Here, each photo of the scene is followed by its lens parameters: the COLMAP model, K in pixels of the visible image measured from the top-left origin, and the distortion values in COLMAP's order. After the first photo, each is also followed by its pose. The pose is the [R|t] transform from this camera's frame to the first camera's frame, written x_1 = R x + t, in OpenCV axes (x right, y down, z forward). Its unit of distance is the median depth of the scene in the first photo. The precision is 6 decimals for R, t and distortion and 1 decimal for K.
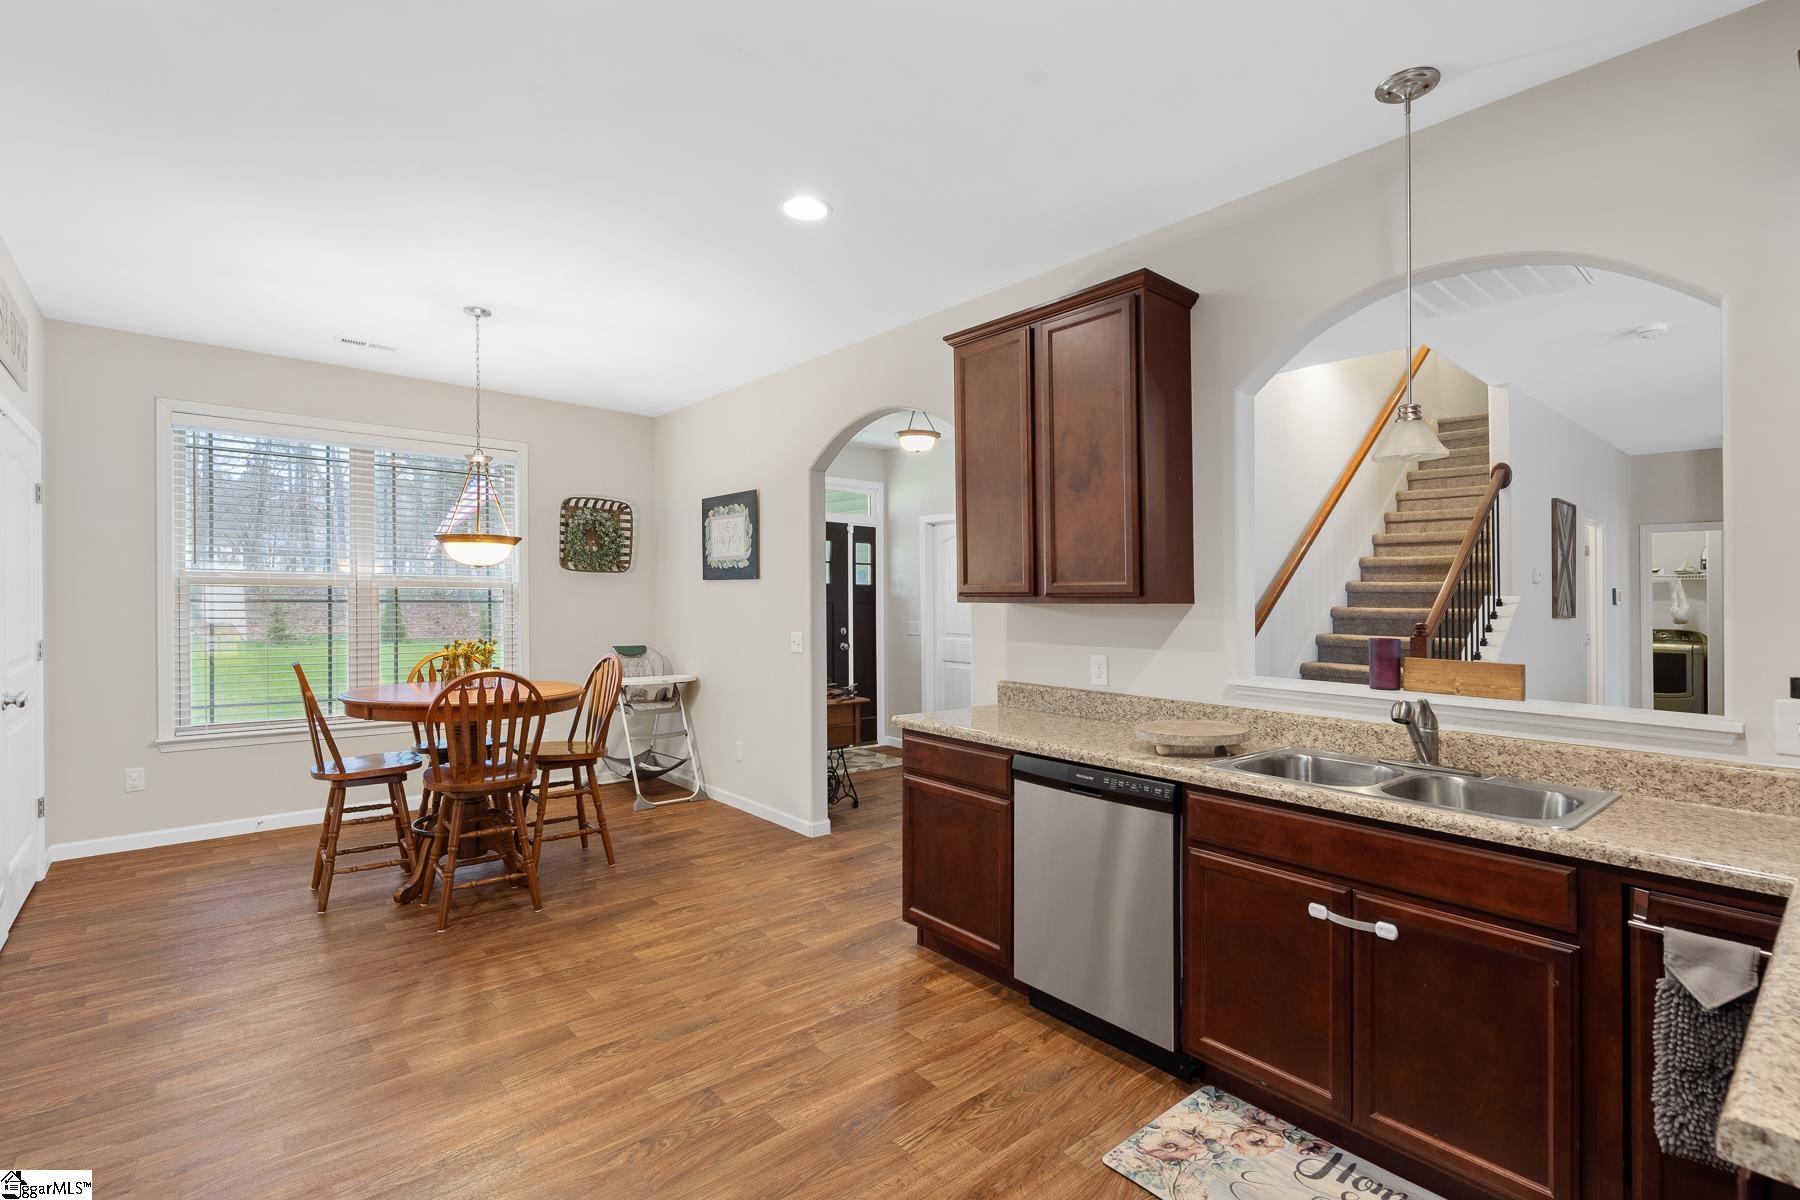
lens RADIAL K [[836.5, 0, 901.2], [0, 836.5, 611.2], [0, 0, 1]] dist [-0.001203, 0.001048]
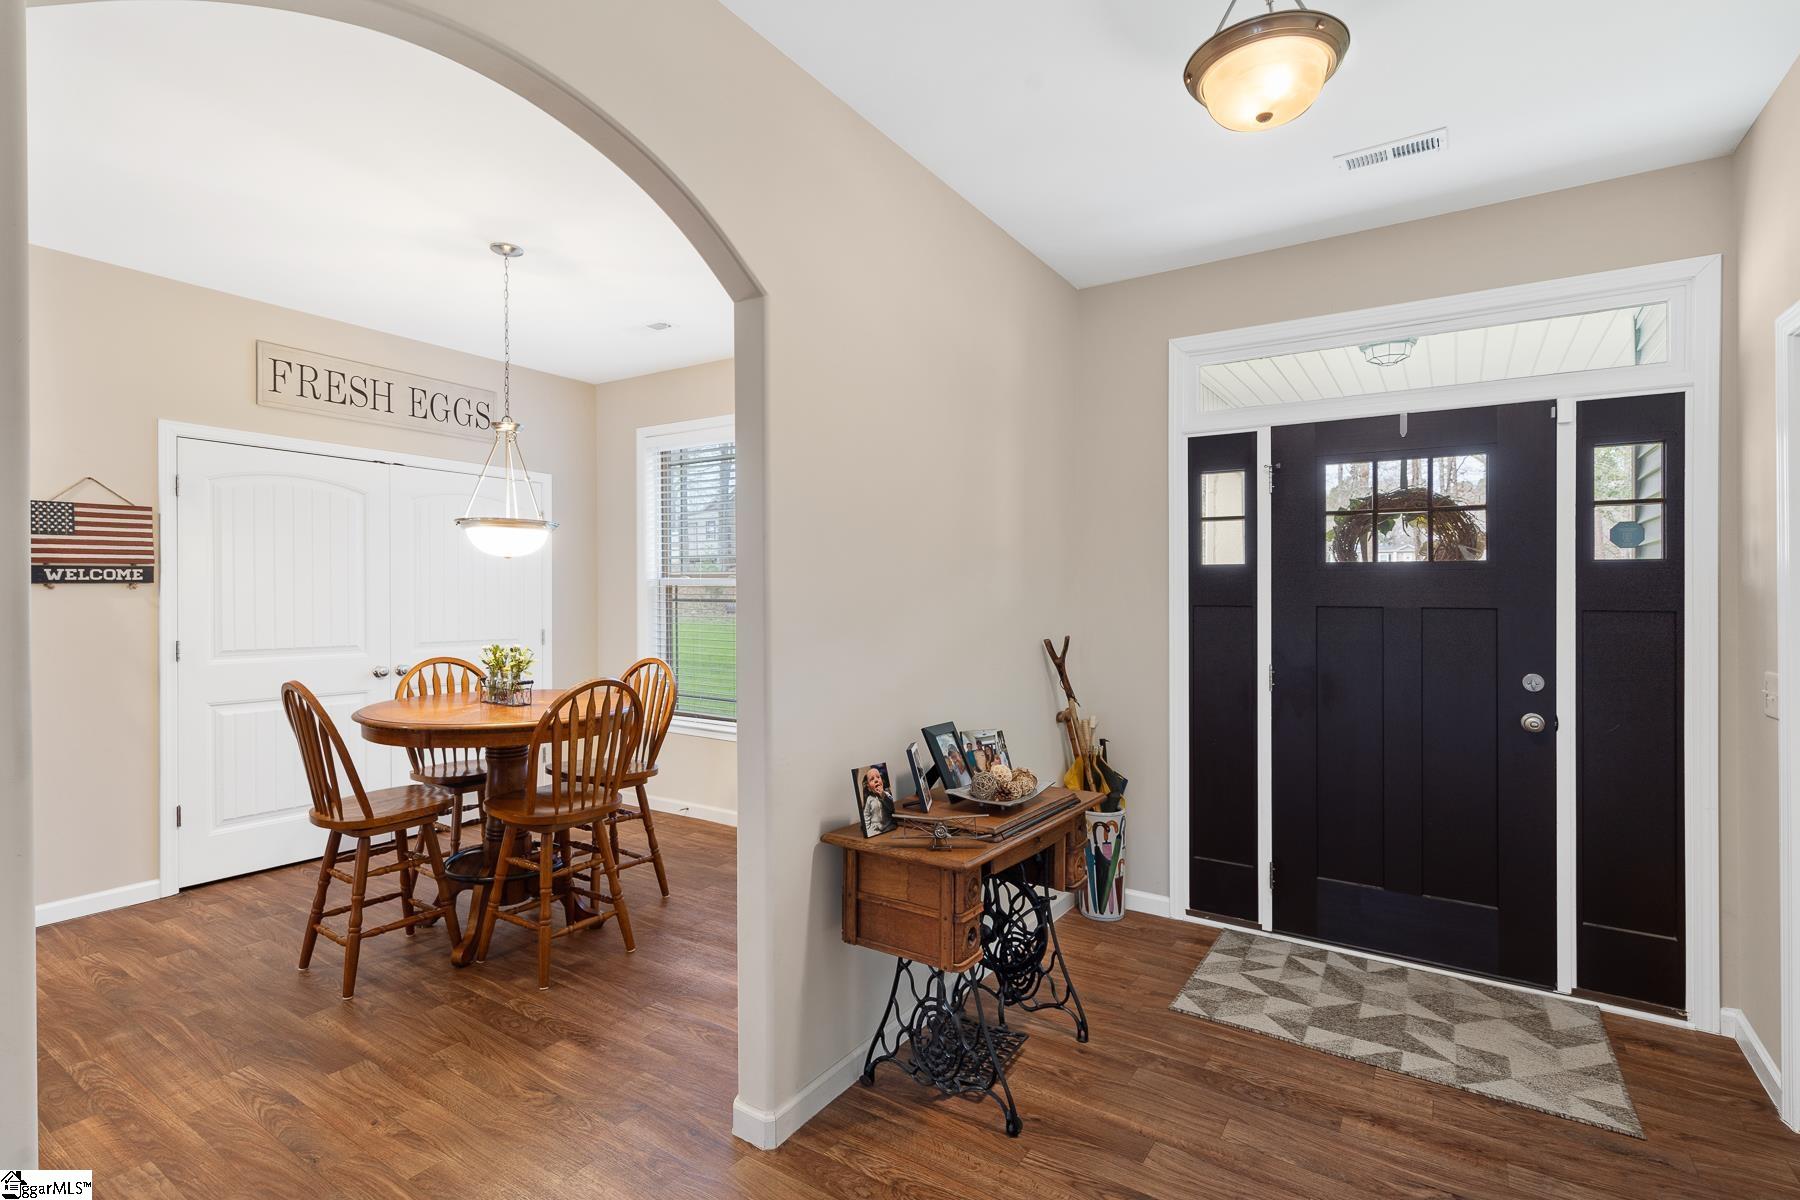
lens RADIAL K [[836.5, 0, 906.1], [0, 836.5, 599.8], [0, 0, 1]] dist [-0.001203, 0.001048]
pose [[0.280951, -0.017470, -0.959563, 0.216129], [-0.023113, 0.999421, -0.024963, 0.002052], [0.959444, 0.029192, 0.280384, 0.612426]]
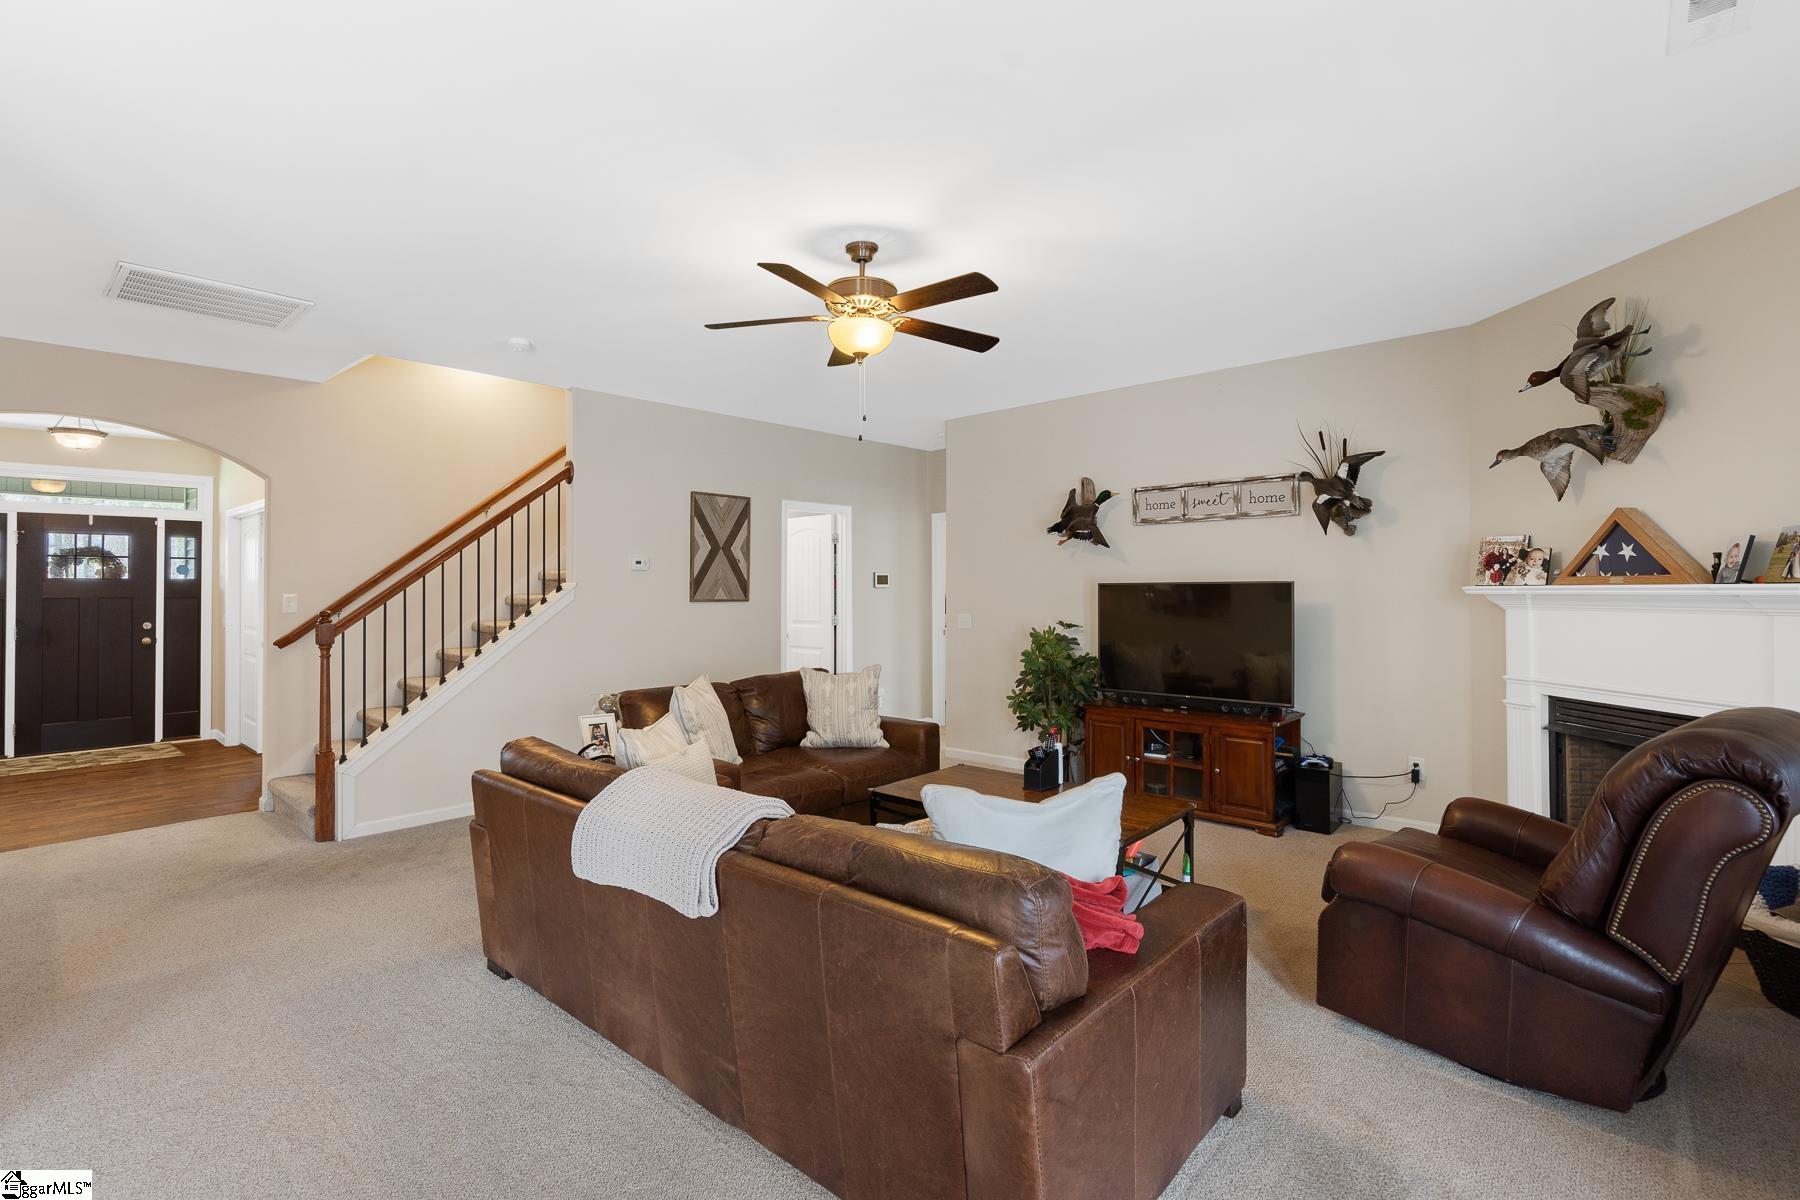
lens RADIAL K [[836.5, 0, 849.4], [0, 836.5, 569.8], [0, 0, 1]] dist [-0.001203, 0.001048]
pose [[0.994582, -0.017658, 0.102442, 0.655859], [0.021875, 0.998953, -0.040183, 0.015191], [-0.101625, 0.042206, 0.993927, -0.074940]]
